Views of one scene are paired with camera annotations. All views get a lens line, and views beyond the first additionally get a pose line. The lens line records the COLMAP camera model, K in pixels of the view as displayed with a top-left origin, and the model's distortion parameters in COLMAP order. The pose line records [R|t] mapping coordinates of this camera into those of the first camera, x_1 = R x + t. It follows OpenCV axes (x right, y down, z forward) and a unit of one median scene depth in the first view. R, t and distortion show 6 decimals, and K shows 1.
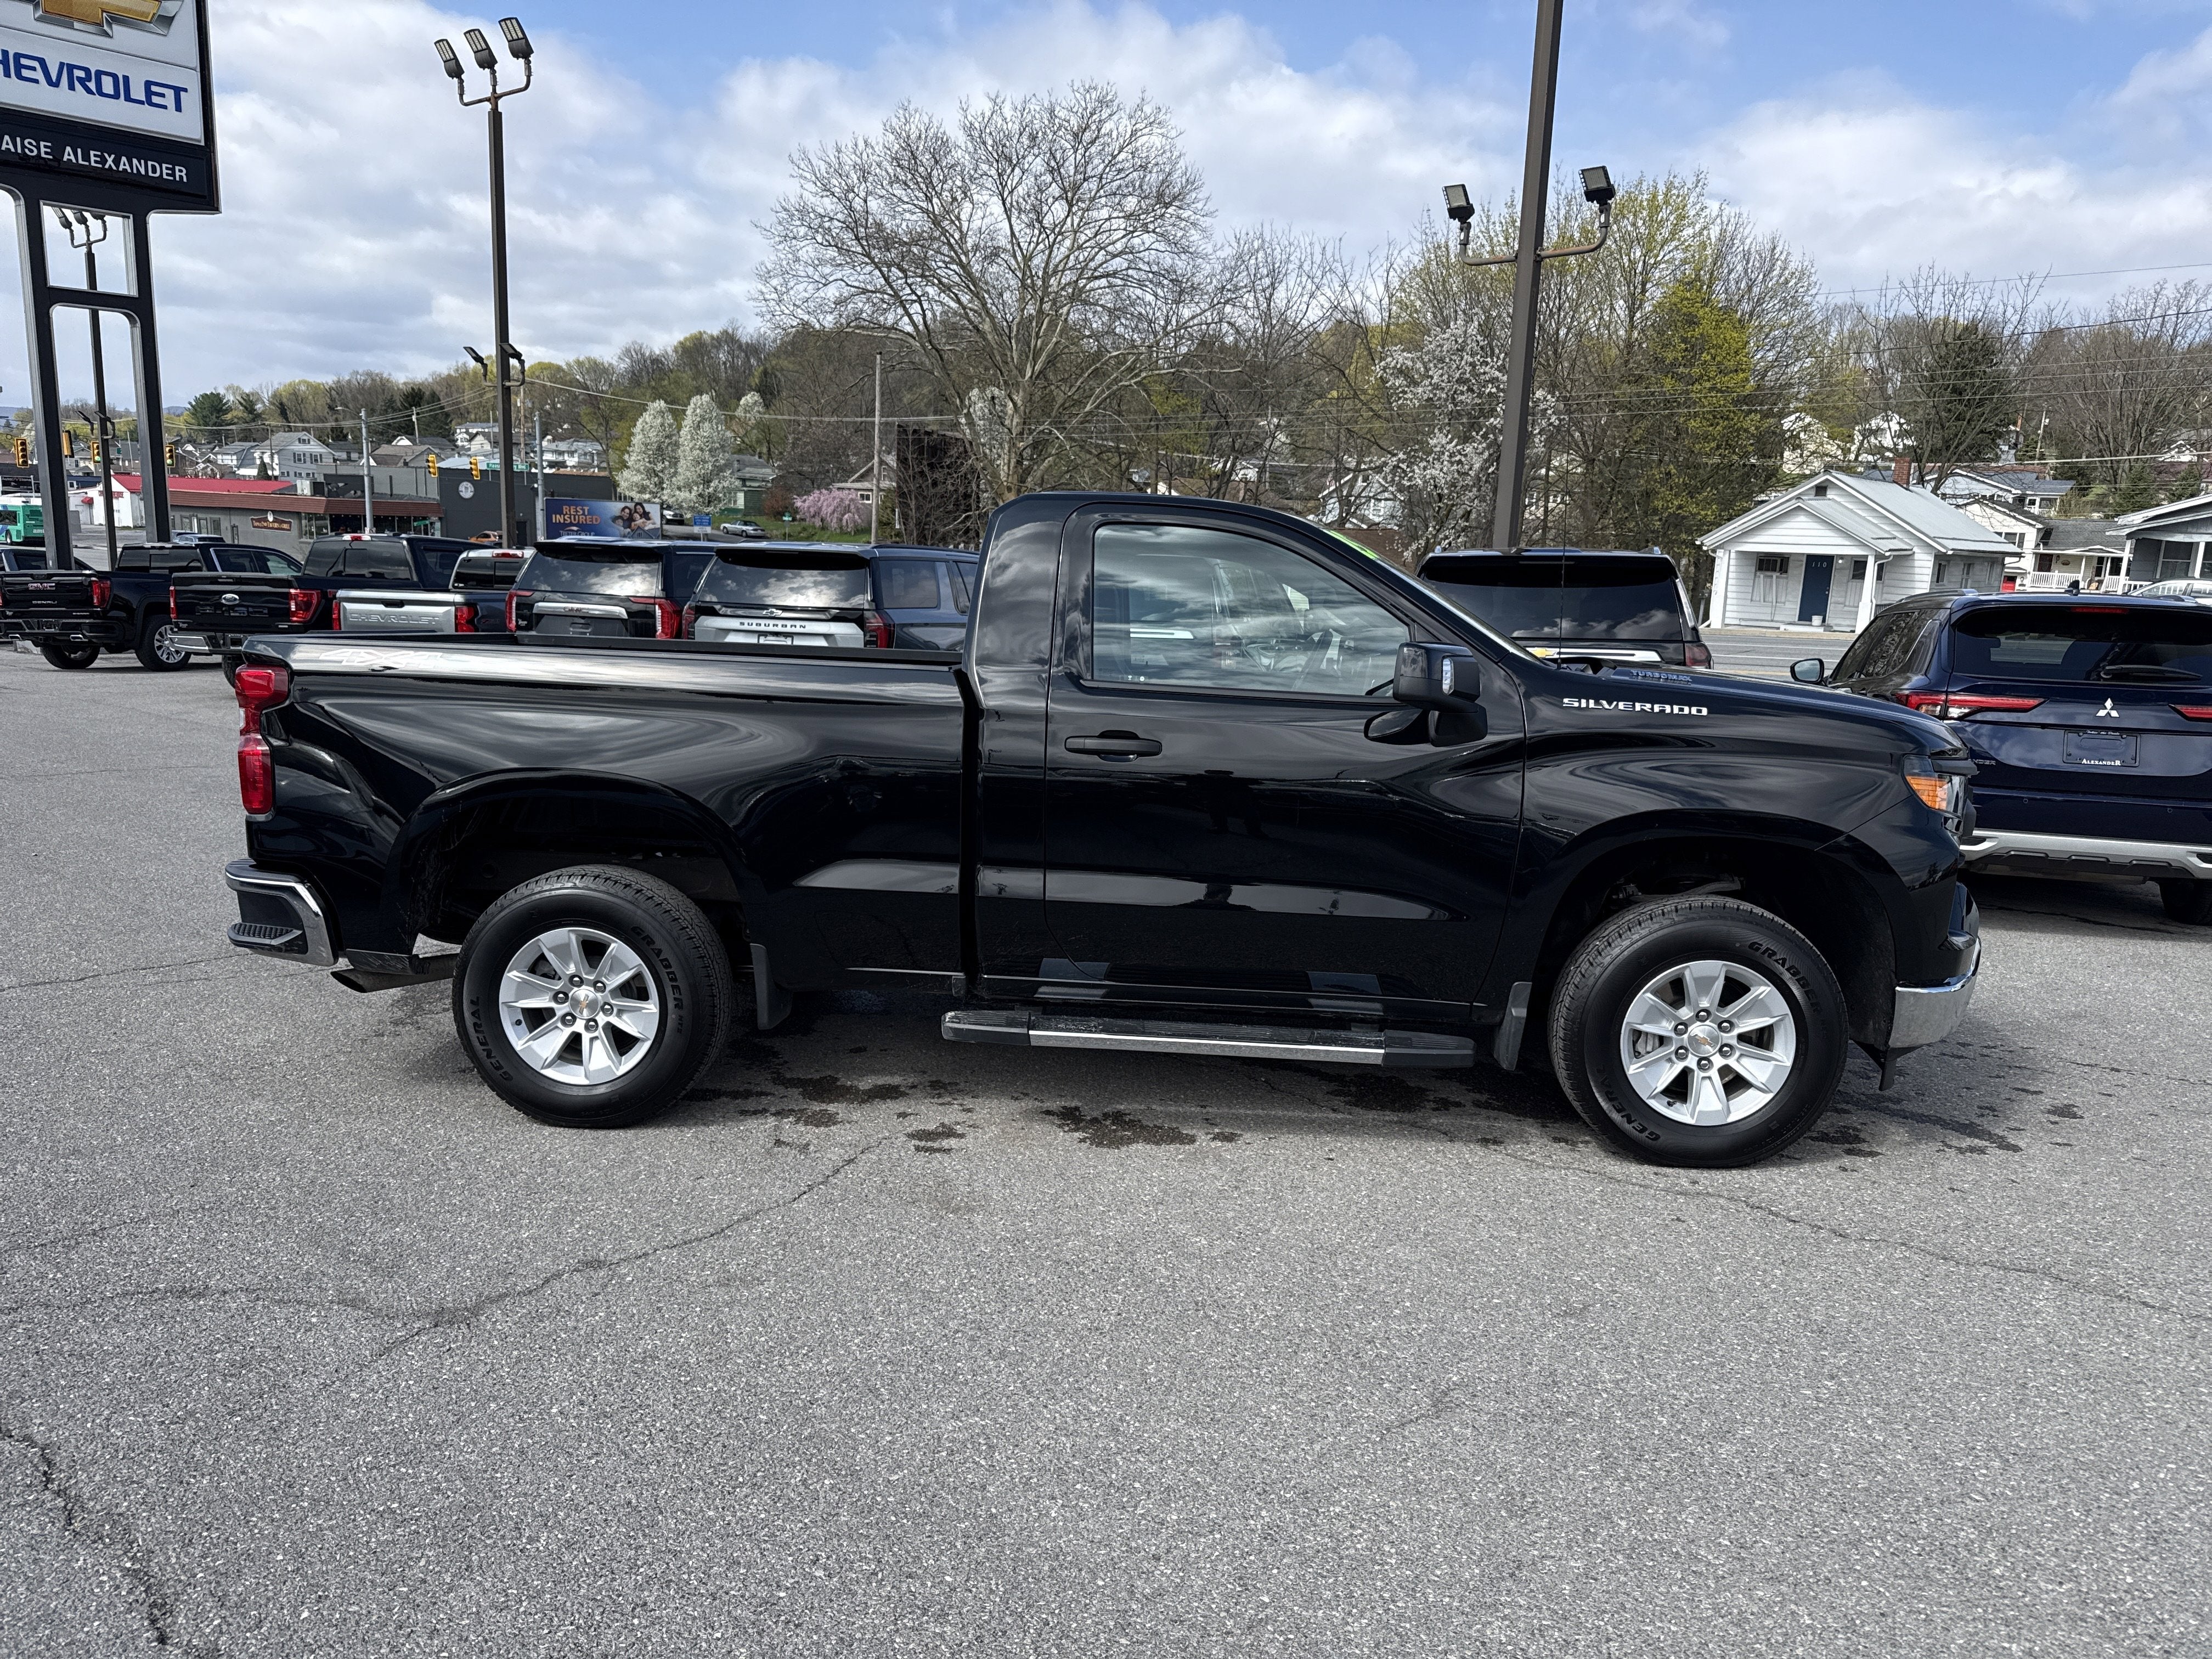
lens RADIAL K [[1591.4, 0, 1093.5], [0, 1591.4, 731.1], [0, 0, 1]] dist [-0.007106, -0.009180]
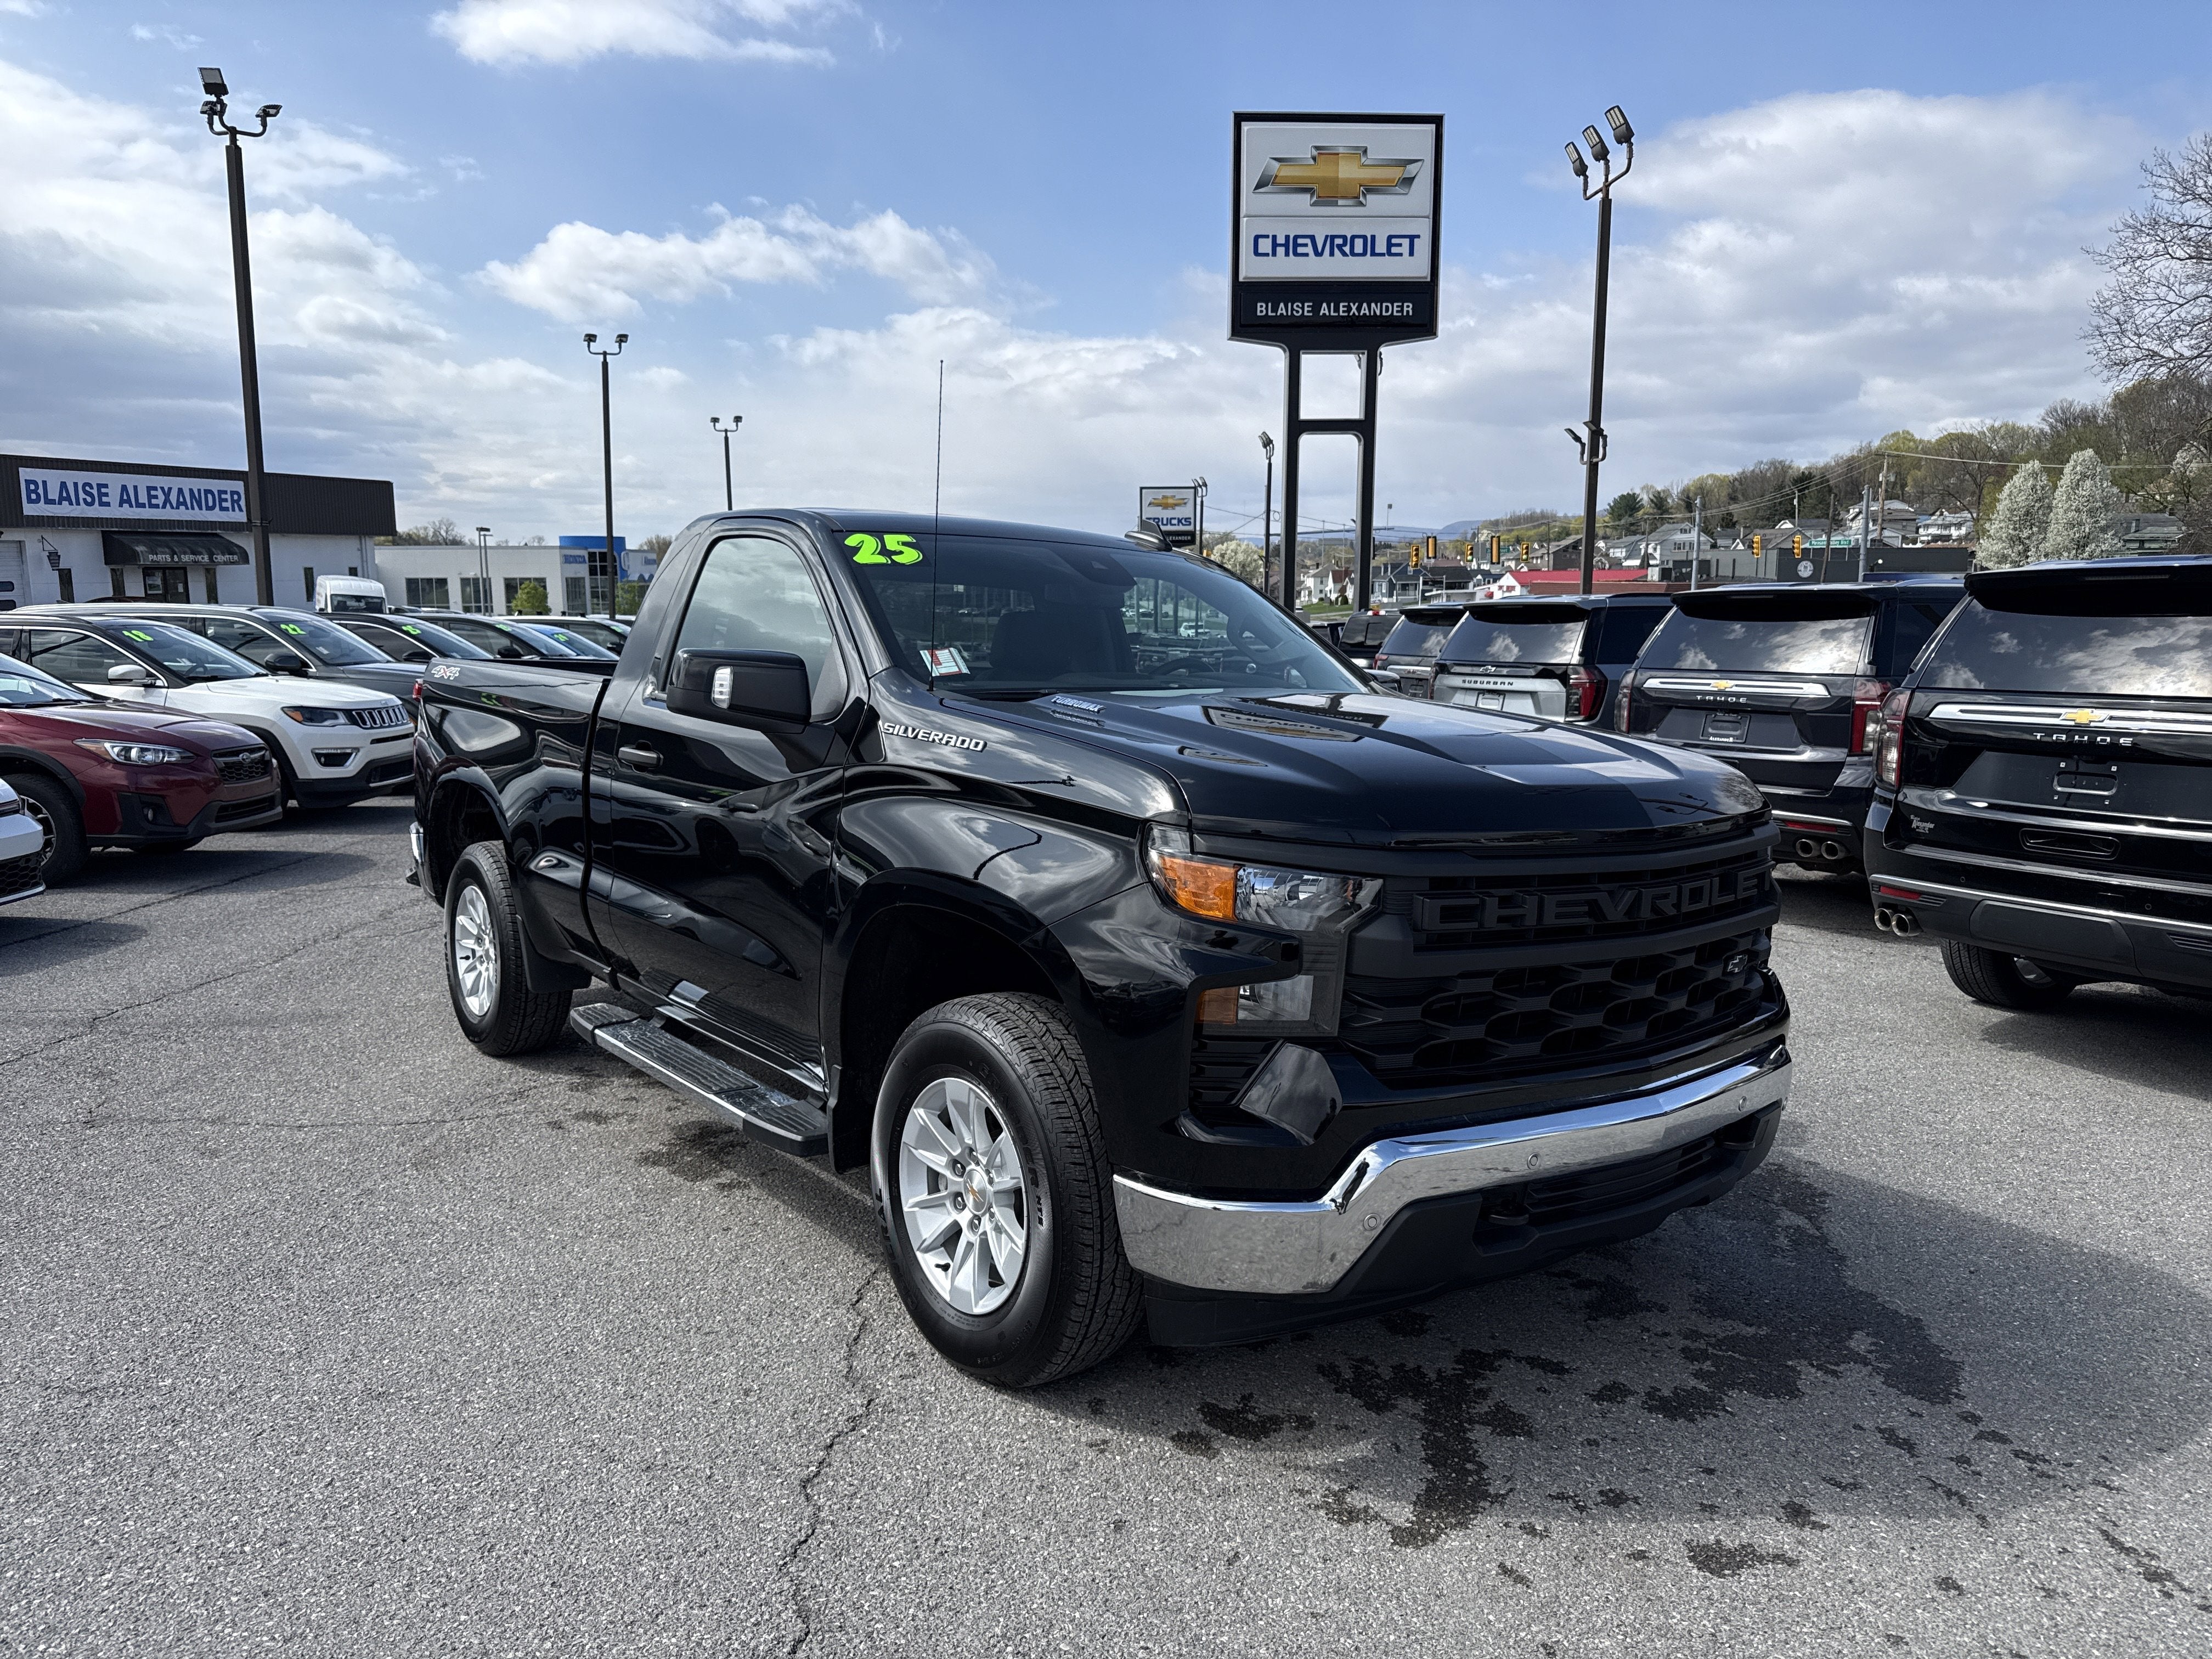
lens RADIAL K [[1570.8, 0, 1089.2], [0, 1570.8, 704.9], [0, 0, 1]] dist [-0.011893, 0.002839]
pose [[0.669536, 0.014413, -0.742640, 0.132031], [-0.064404, 0.997173, -0.038711, -0.000633], [0.739982, 0.073748, 0.668571, 0.075245]]
